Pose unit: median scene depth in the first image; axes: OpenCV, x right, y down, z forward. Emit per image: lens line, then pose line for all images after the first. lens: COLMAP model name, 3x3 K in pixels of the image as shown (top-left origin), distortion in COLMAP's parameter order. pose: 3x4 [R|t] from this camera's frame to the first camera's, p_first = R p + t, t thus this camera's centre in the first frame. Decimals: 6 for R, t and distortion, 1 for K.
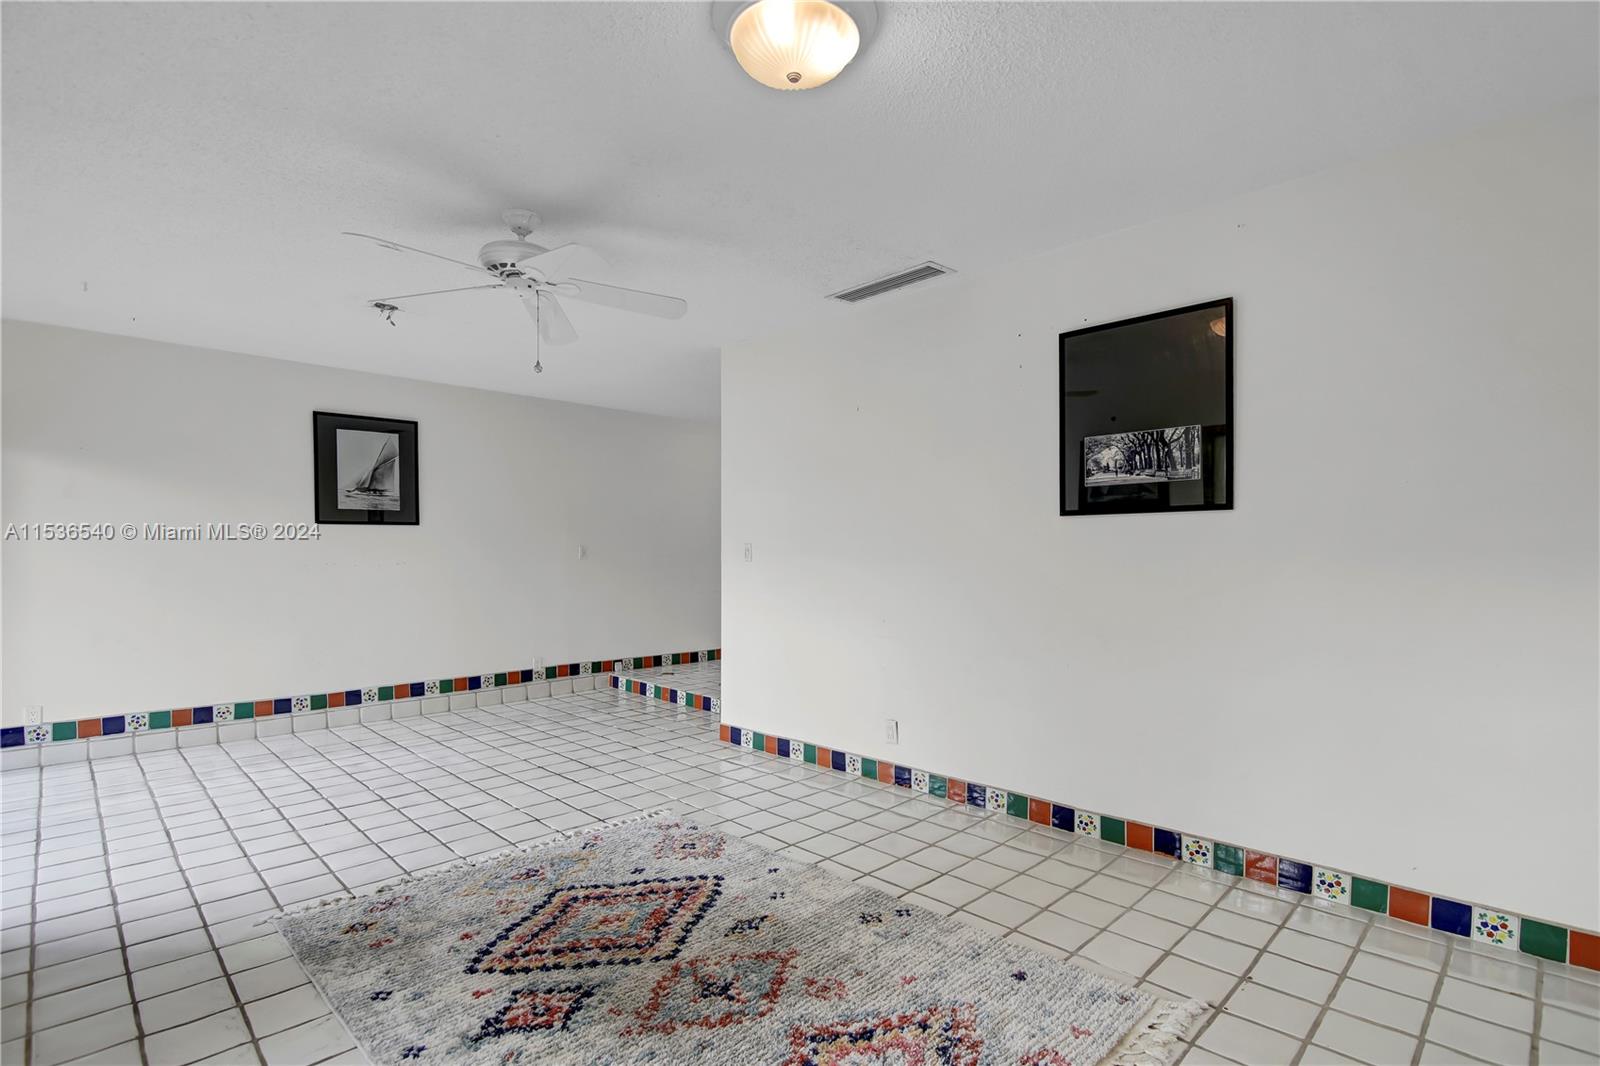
lens RADIAL K [[756.0, 0, 813.0], [0, 756.0, 572.4], [0, 0, 1]] dist [-0.019025, 0.000287]
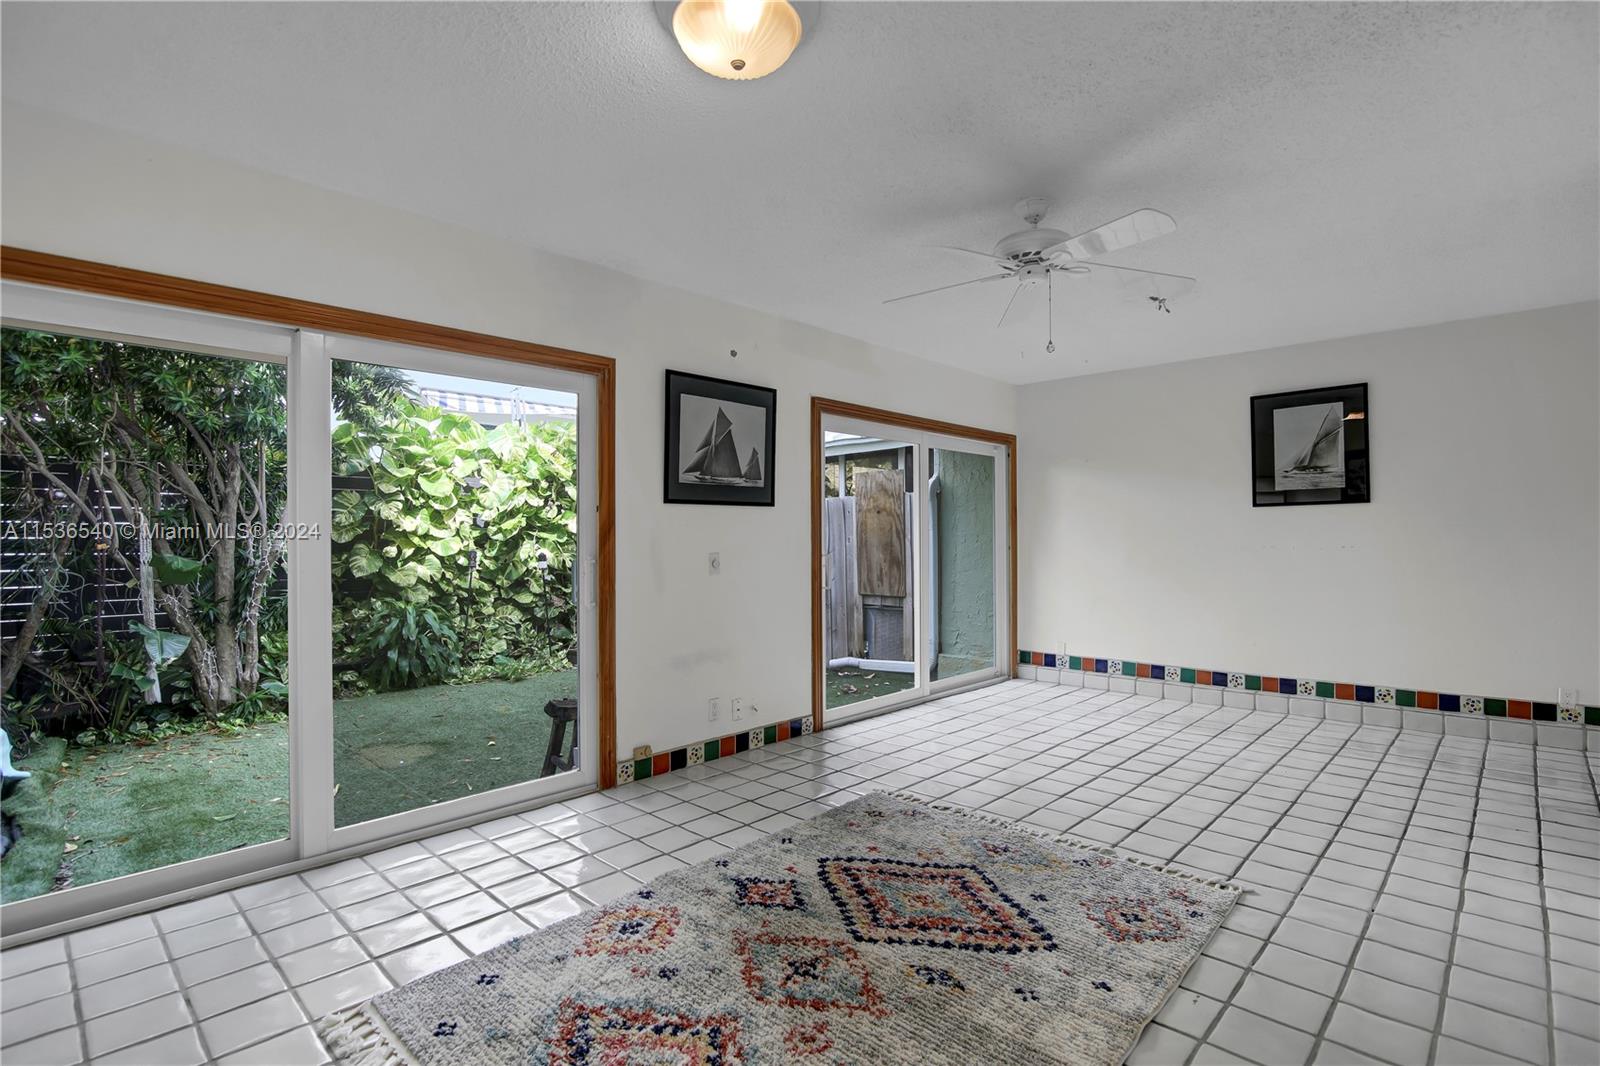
lens RADIAL K [[765.6, 0, 820.8], [0, 765.6, 527.6], [0, 0, 1]] dist [-0.001436, -0.028694]
pose [[0.044383, -0.013226, -0.998927, 0.675197], [-0.022039, 0.999656, -0.014215, -0.017458], [0.998771, 0.022647, 0.044076, 0.721973]]
